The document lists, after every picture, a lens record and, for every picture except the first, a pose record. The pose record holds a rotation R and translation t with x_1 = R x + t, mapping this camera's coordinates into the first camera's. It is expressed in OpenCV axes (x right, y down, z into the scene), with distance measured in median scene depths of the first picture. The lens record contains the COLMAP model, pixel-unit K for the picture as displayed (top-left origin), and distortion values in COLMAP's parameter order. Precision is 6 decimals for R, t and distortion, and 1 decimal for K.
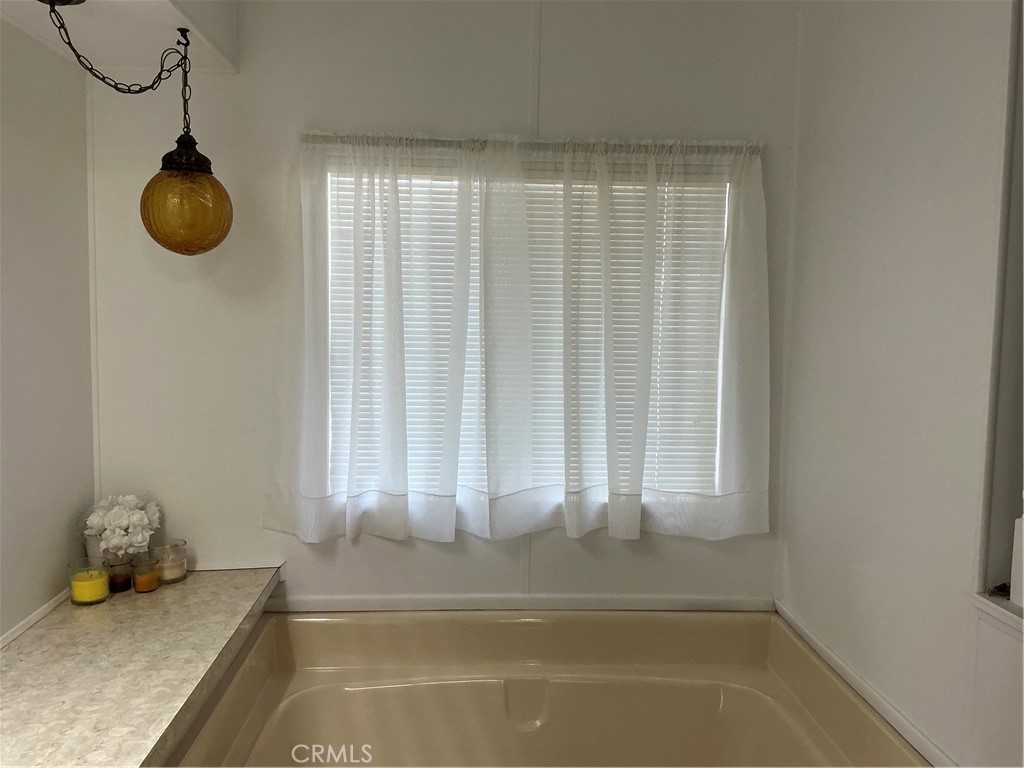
lens RADIAL K [[845.3, 0, 516.0], [0, 845.3, 385.6], [0, 0, 1]] dist [0.084952, -0.136923]
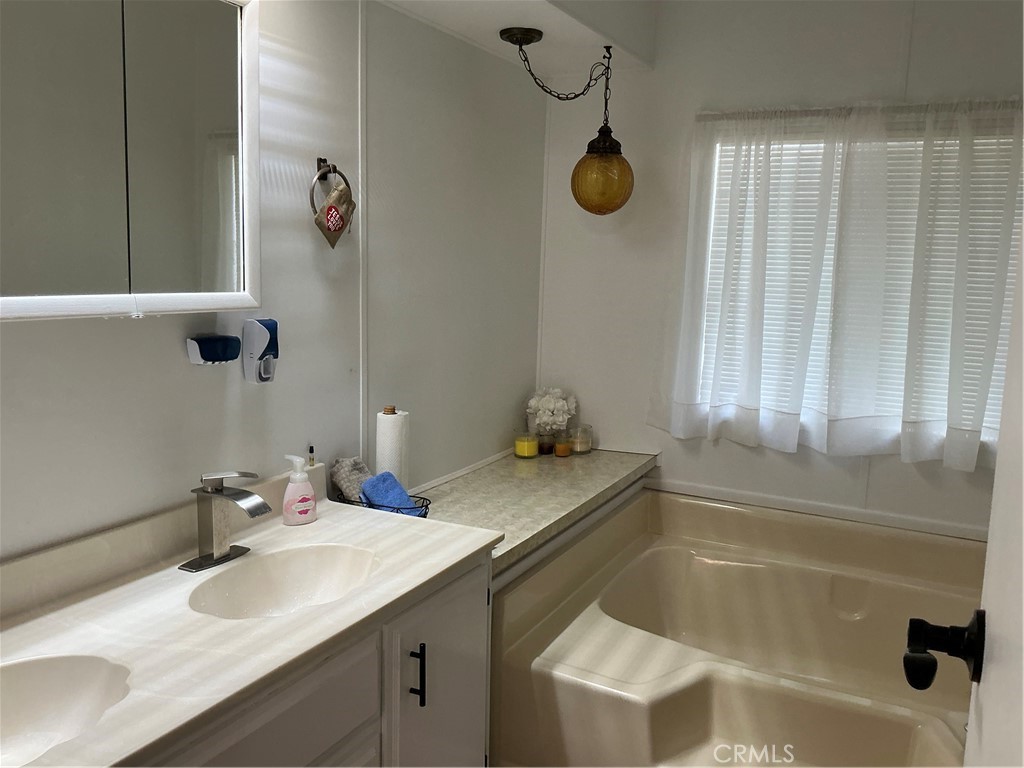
lens RADIAL K [[845.3, 0, 508.2], [0, 845.3, 382.6], [0, 0, 1]] dist [0.084952, -0.136923]
pose [[0.859816, 0.086490, -0.503225, 0.176290], [-0.054698, 0.995480, 0.077637, 0.015482], [0.507665, -0.039228, 0.860661, -0.231258]]
